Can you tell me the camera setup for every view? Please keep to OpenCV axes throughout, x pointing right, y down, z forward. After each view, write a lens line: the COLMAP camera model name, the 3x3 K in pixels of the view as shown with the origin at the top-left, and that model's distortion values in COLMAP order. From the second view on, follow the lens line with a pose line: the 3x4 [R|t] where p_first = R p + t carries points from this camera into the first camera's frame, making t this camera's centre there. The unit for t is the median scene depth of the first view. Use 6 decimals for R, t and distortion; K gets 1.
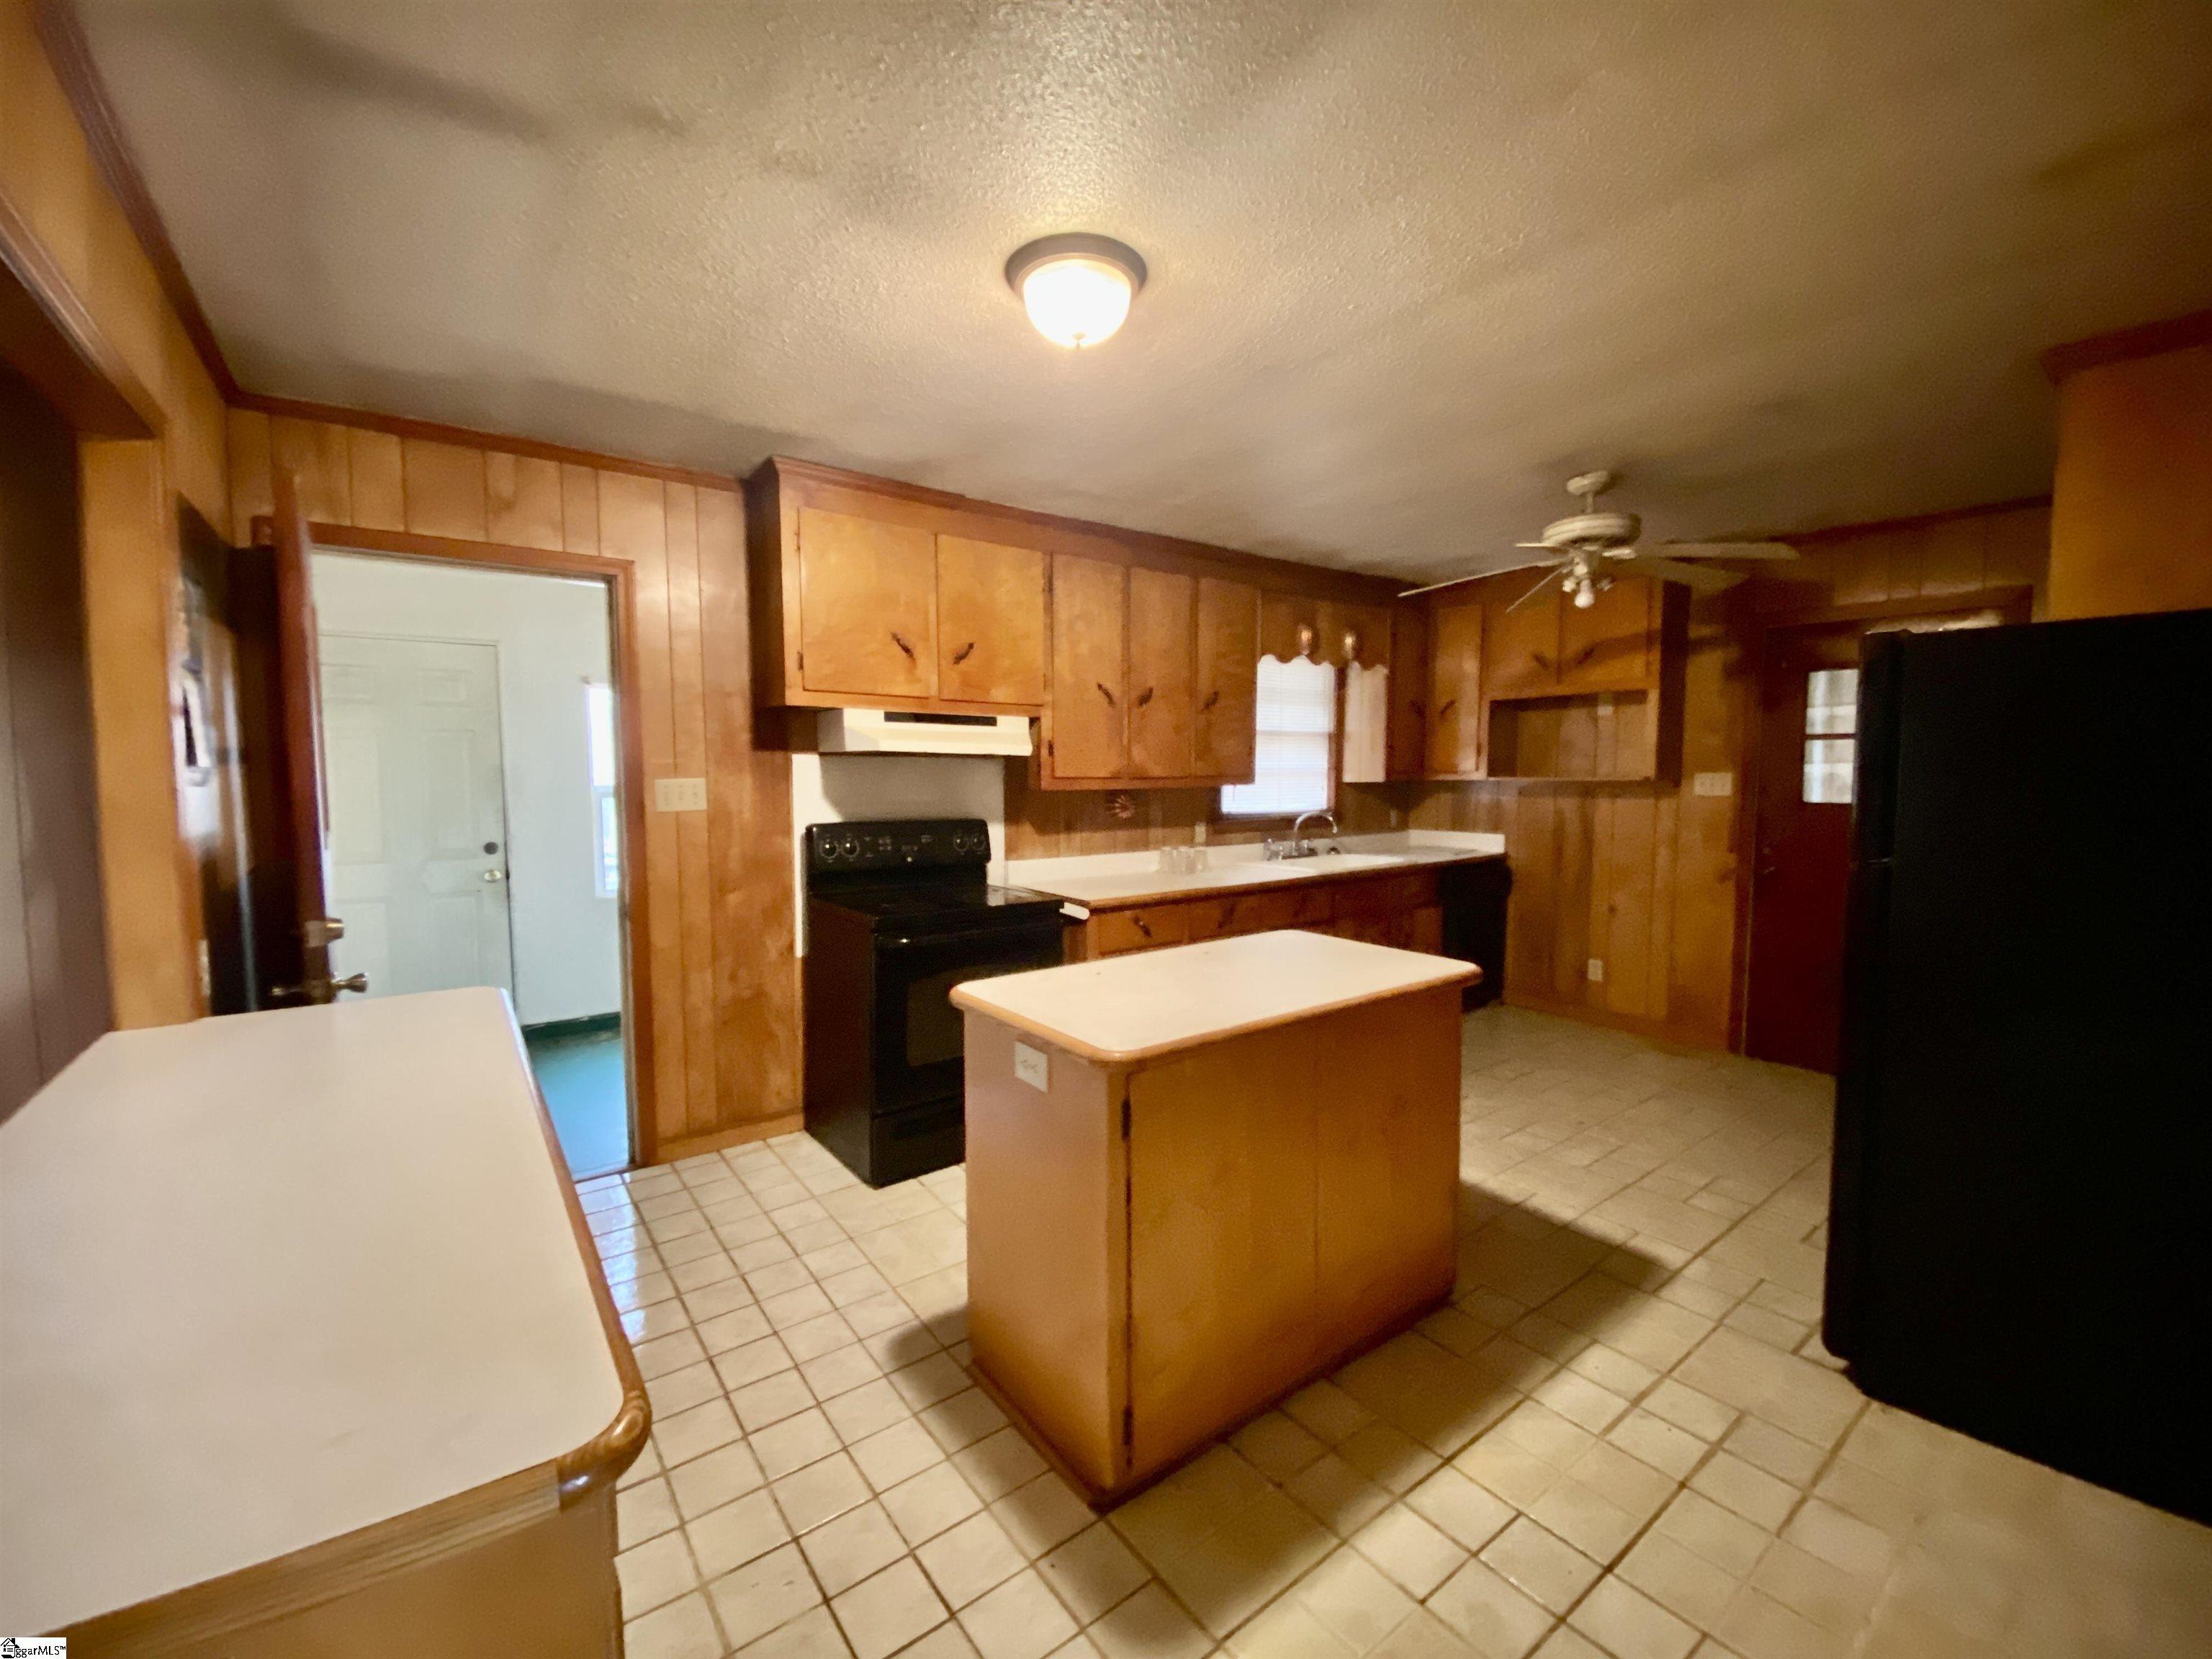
lens RADIAL K [[906.7, 0, 1105.0], [0, 906.7, 835.6], [0, 0, 1]] dist [0.024532, -0.021509]
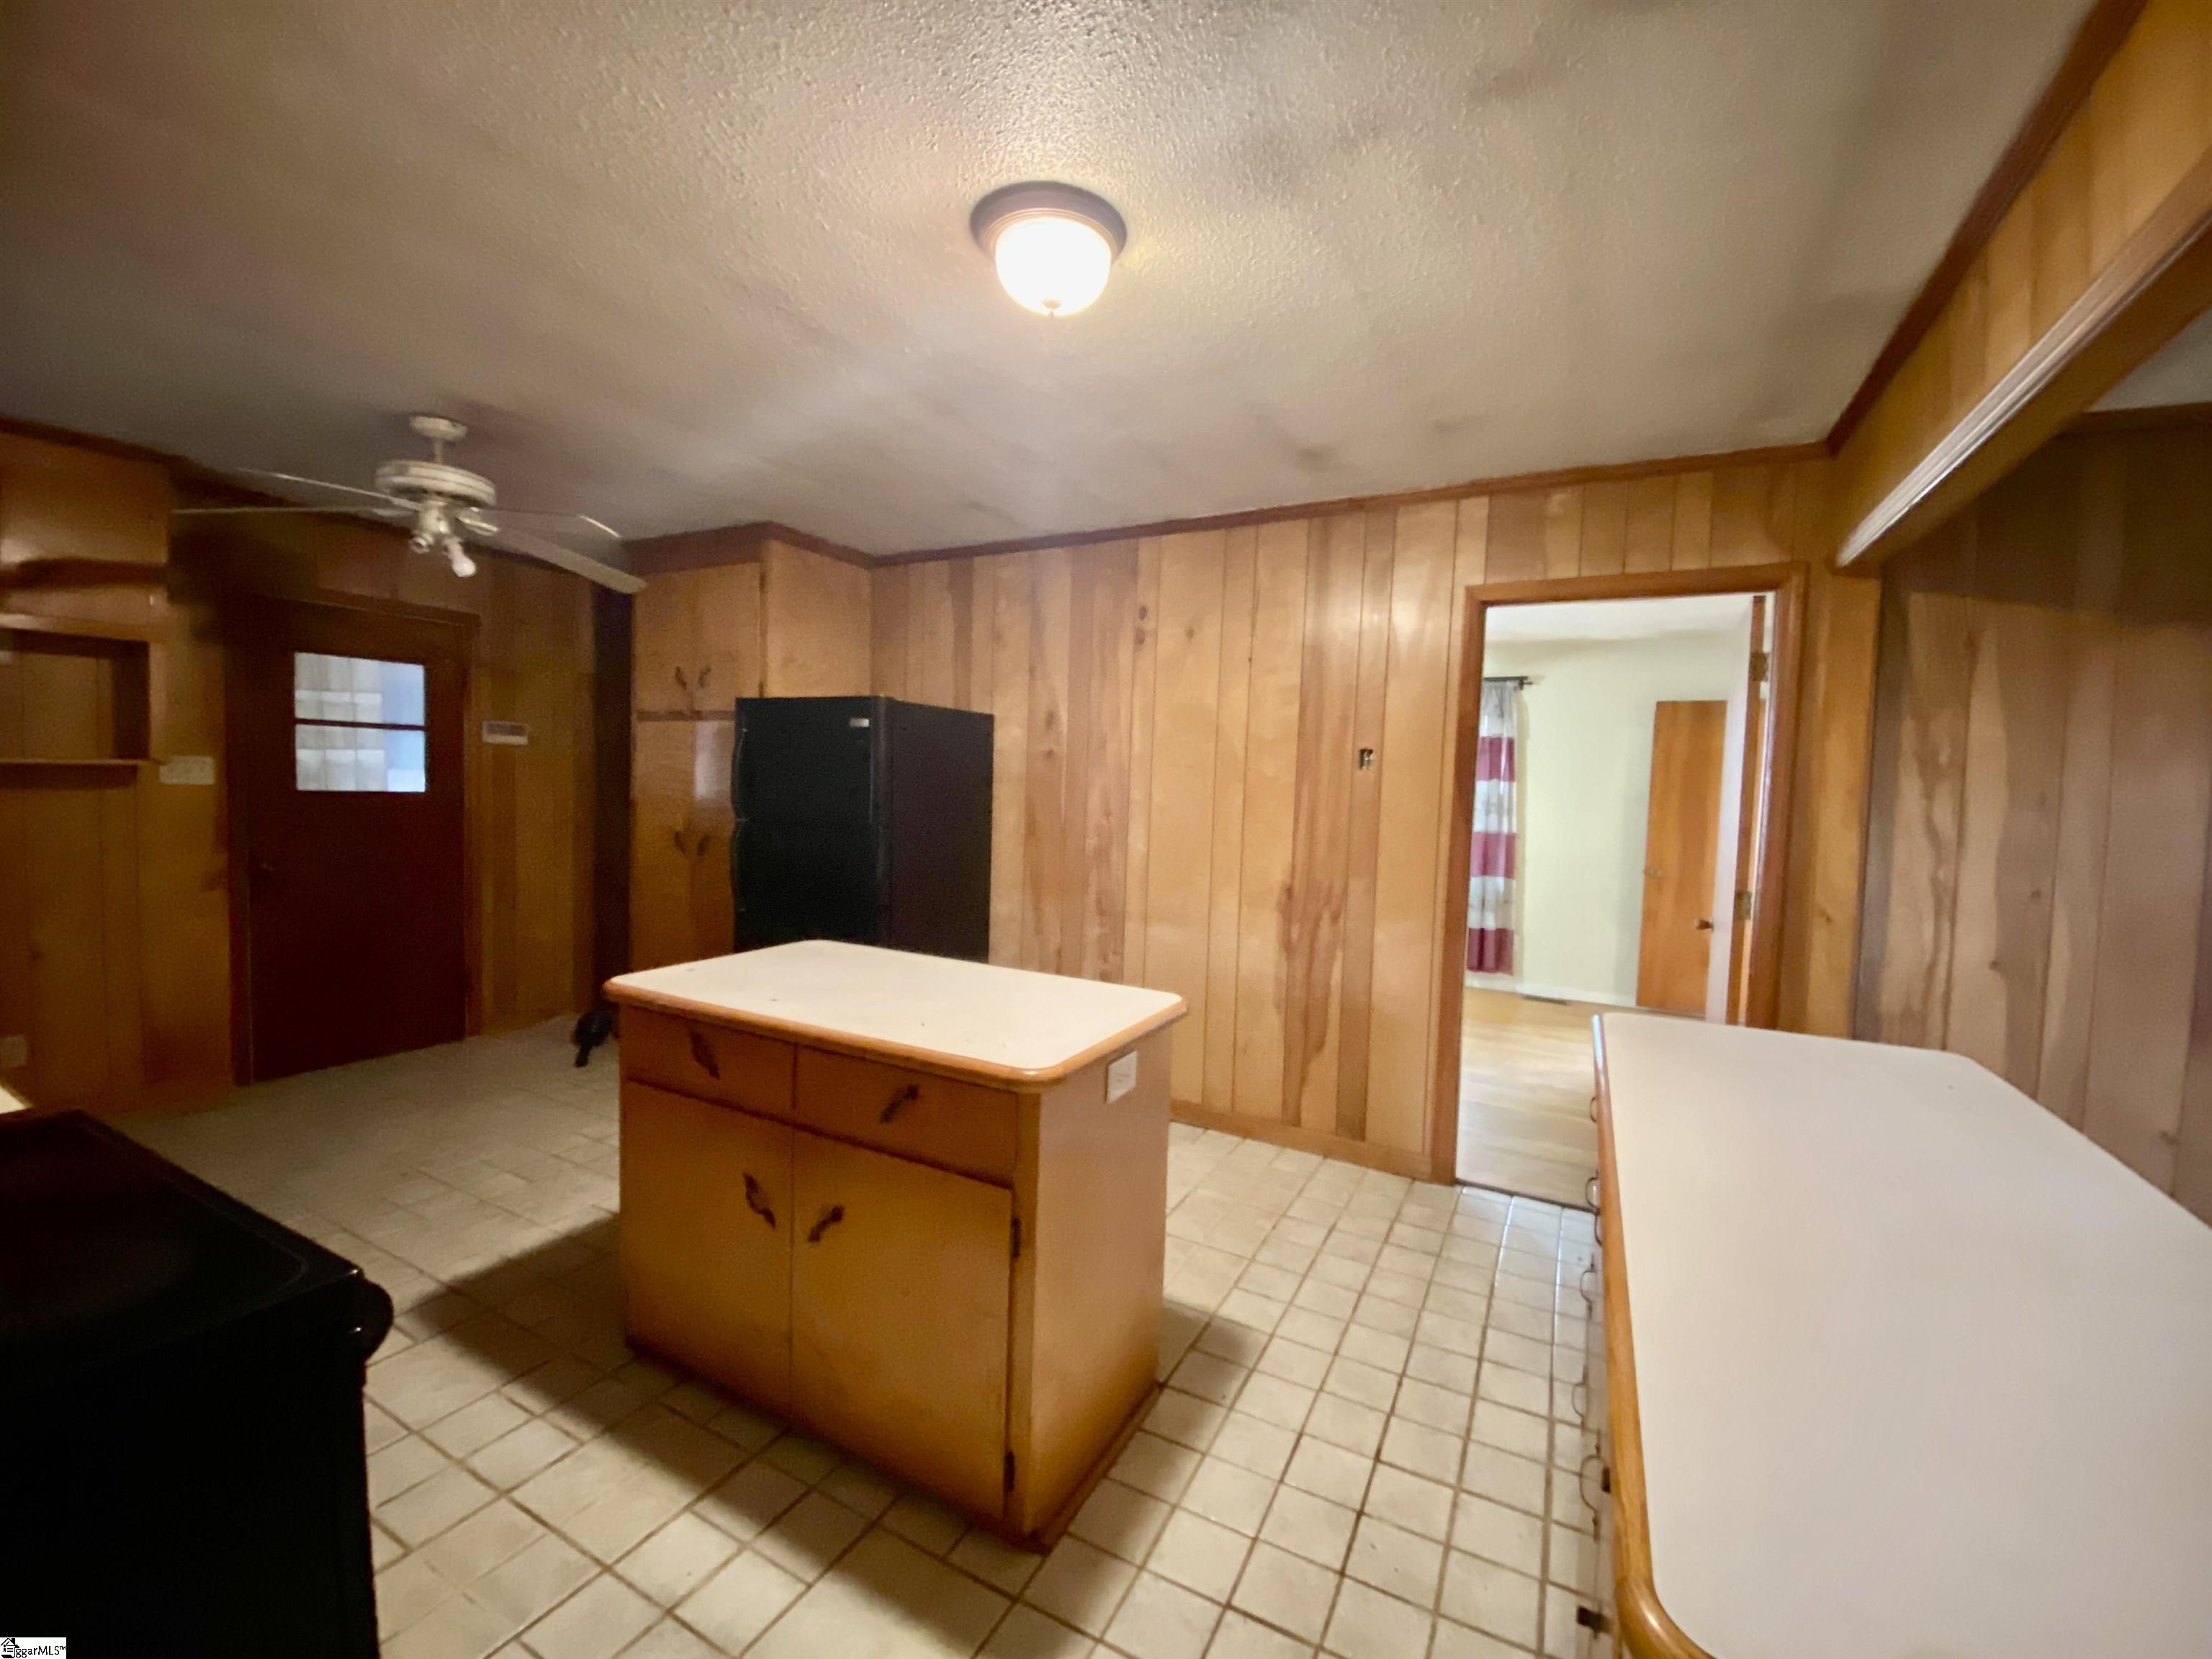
lens RADIAL K [[906.7, 0, 1105.0], [0, 906.7, 835.6], [0, 0, 1]] dist [0.024532, -0.021509]
pose [[-0.423592, -0.070508, 0.903105, -0.549999], [0.042992, 0.994278, 0.097791, -0.058225], [-0.904832, 0.080250, -0.418137, 0.820965]]
